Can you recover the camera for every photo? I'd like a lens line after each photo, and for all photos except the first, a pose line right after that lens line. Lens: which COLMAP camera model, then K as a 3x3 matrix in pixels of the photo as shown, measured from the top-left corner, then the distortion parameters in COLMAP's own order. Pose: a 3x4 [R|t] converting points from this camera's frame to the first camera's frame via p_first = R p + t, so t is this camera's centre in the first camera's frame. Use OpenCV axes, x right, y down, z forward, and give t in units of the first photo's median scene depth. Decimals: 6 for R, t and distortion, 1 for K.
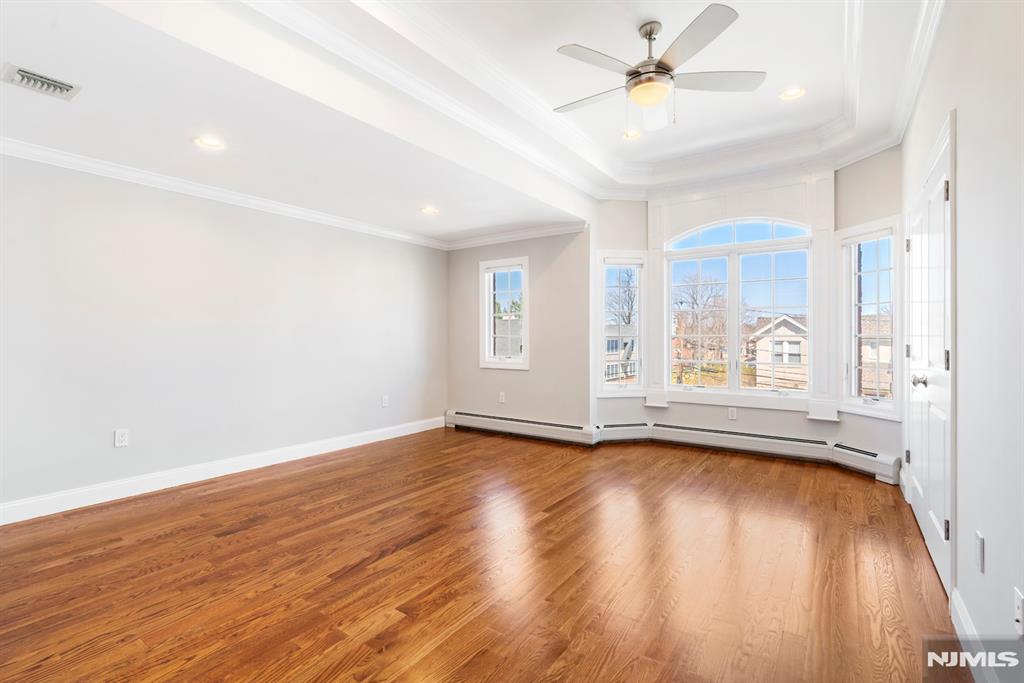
lens RADIAL K [[465.2, 0, 511.2], [0, 465.2, 338.5], [0, 0, 1]] dist [-0.004166, -0.000147]
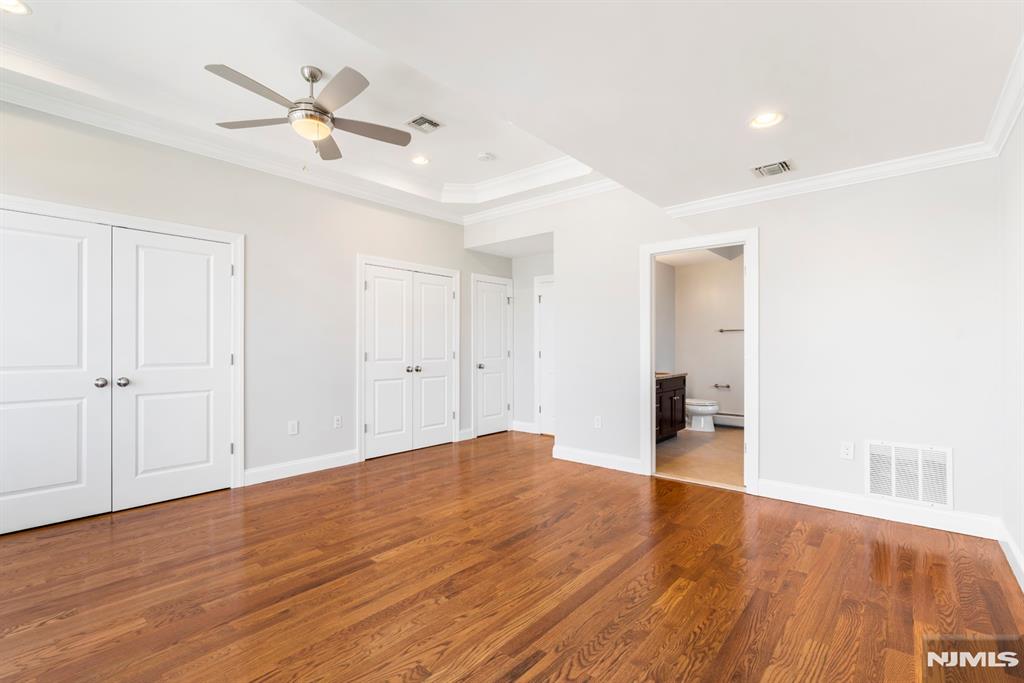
lens RADIAL K [[465.2, 0, 514.3], [0, 465.2, 343.3], [0, 0, 1]] dist [-0.004166, -0.000147]
pose [[-0.995944, 0.004467, 0.089864, -0.278132], [0.003893, 0.999971, -0.006561, -0.004043], [-0.089891, -0.006184, -0.995932, 1.998825]]
